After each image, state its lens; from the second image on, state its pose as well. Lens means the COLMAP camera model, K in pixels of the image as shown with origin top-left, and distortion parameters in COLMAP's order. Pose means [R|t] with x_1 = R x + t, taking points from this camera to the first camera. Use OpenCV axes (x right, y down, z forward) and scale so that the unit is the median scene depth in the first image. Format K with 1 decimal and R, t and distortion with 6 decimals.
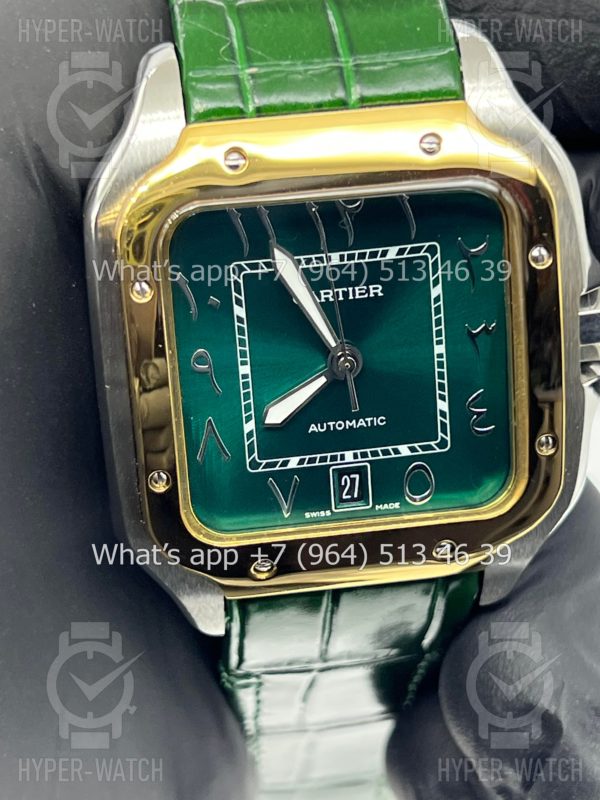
lens RADIAL K [[1817.8, 0, 298.9], [0, 1817.8, 395.7], [0, 0, 1]] dist [0.274333, 0.000000]
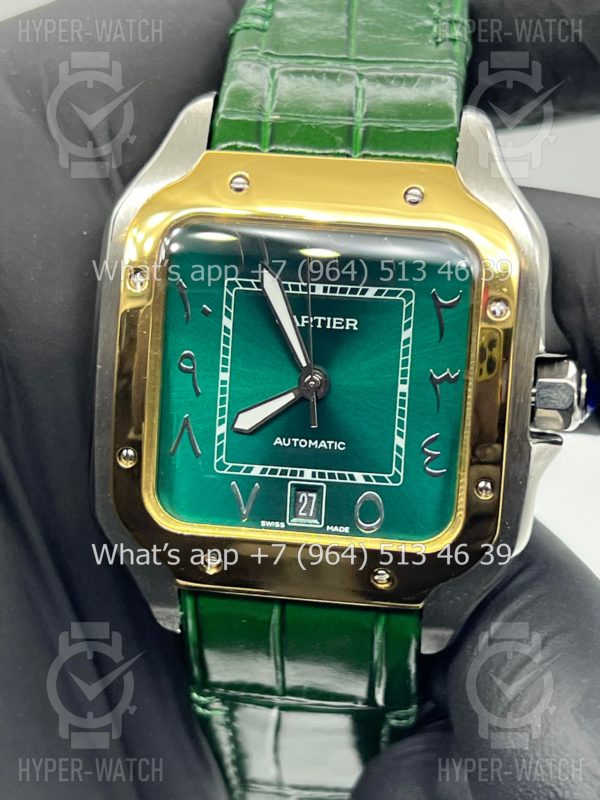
lens RADIAL K [[1817.8, 0, 302.2], [0, 1817.8, 408.3], [0, 0, 1]] dist [0.274333, 0.000000]
pose [[0.965689, 0.150171, -0.211883, 0.250841], [-0.186403, 0.968878, -0.162876, 0.174285], [0.180829, 0.196784, 0.963627, -0.057362]]
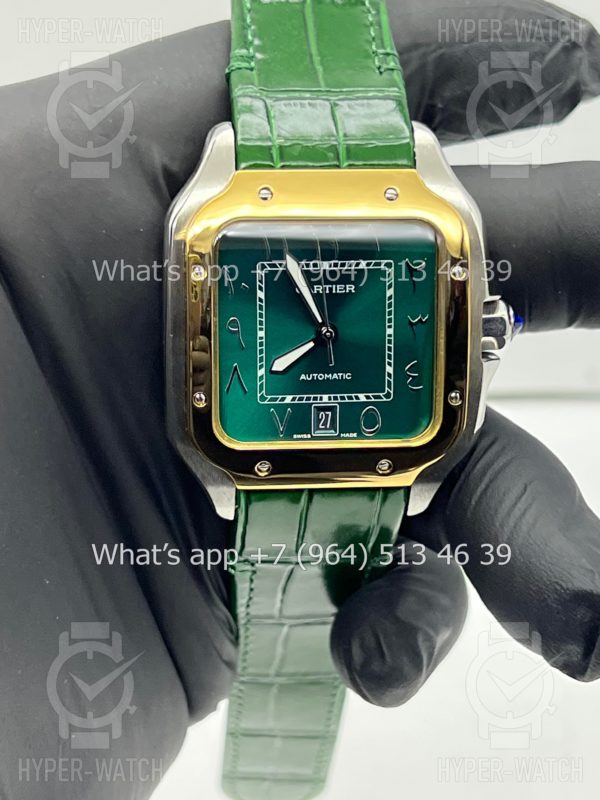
lens RADIAL K [[1817.8, 0, 294.3], [0, 1817.8, 392.7], [0, 0, 1]] dist [0.274333, 0.000000]
pose [[0.997392, 0.071941, -0.005756, 0.010153], [-0.072155, 0.992311, -0.100557, 0.183768], [-0.001523, 0.100710, 0.994915, -0.506593]]
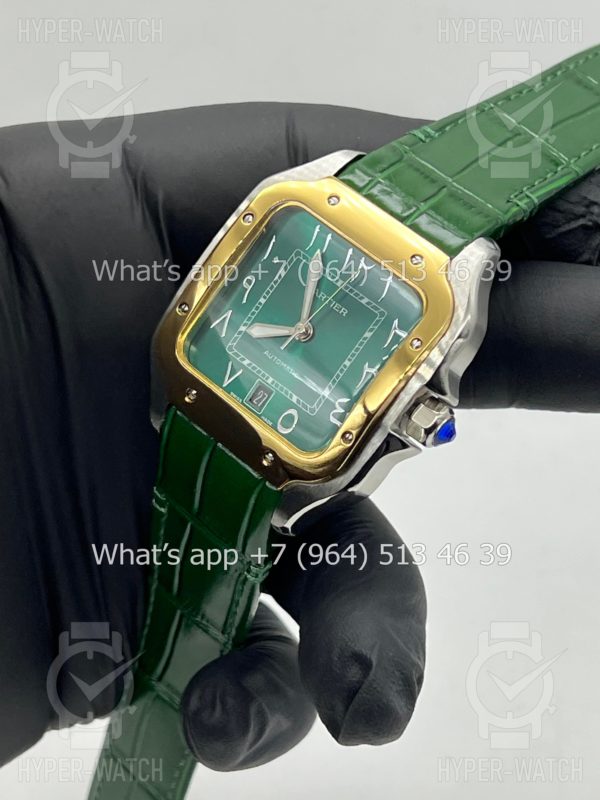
lens RADIAL K [[1817.8, 0, 299.7], [0, 1817.8, 402.1], [0, 0, 1]] dist [0.274333, 0.000000]
pose [[0.635112, 0.583040, -0.506652, 0.919483], [-0.724941, 0.676351, -0.130424, 0.249422], [0.266632, 0.450127, 0.852228, -0.426508]]
